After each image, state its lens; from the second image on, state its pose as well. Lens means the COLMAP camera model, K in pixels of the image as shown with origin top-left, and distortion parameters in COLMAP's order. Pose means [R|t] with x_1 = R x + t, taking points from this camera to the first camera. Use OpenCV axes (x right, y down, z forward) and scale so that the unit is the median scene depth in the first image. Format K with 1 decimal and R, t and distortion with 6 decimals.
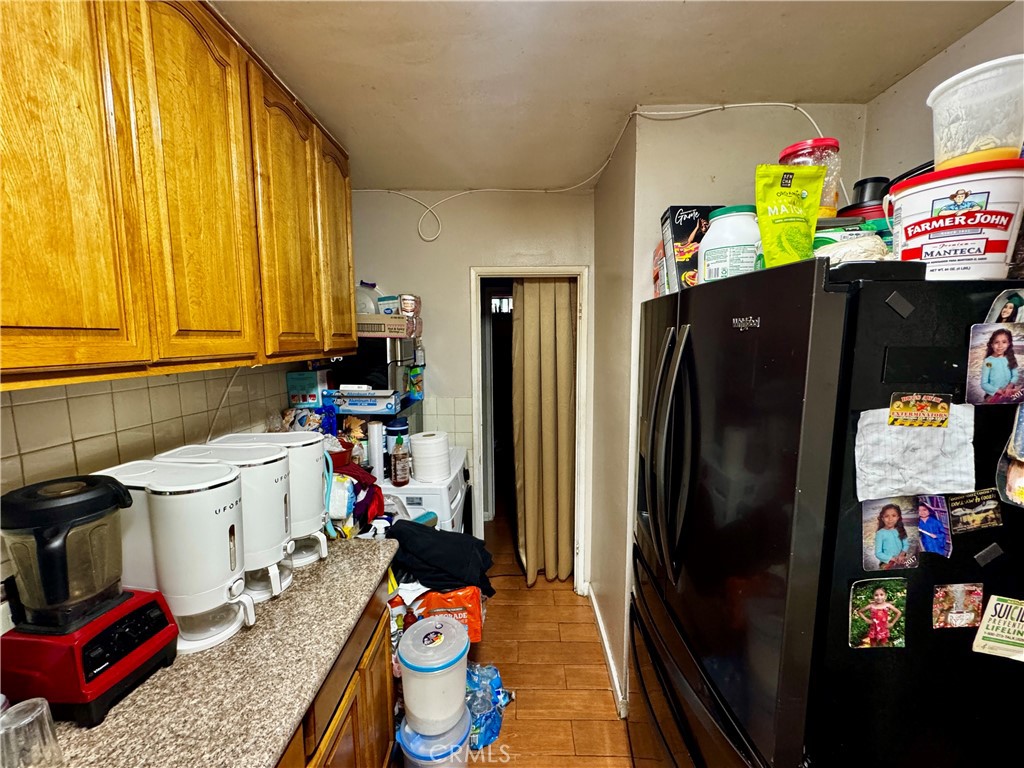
lens RADIAL K [[408.5, 0, 515.1], [0, 408.5, 382.8], [0, 0, 1]] dist [-0.003299, -0.000137]
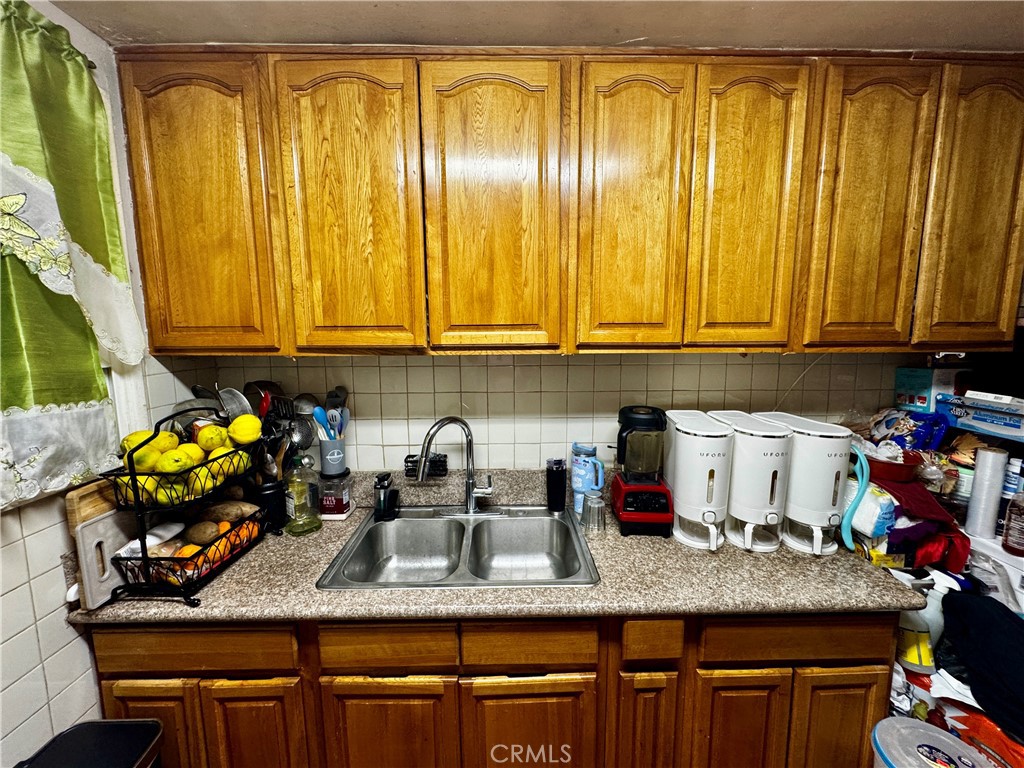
lens RADIAL K [[408.5, 0, 511.3], [0, 408.5, 383.2], [0, 0, 1]] dist [-0.003299, -0.000137]
pose [[0.026040, 0.130649, -0.991087, 0.486631], [-0.106121, 0.986182, 0.127214, -0.024188], [0.994012, 0.101862, 0.039544, 0.225870]]
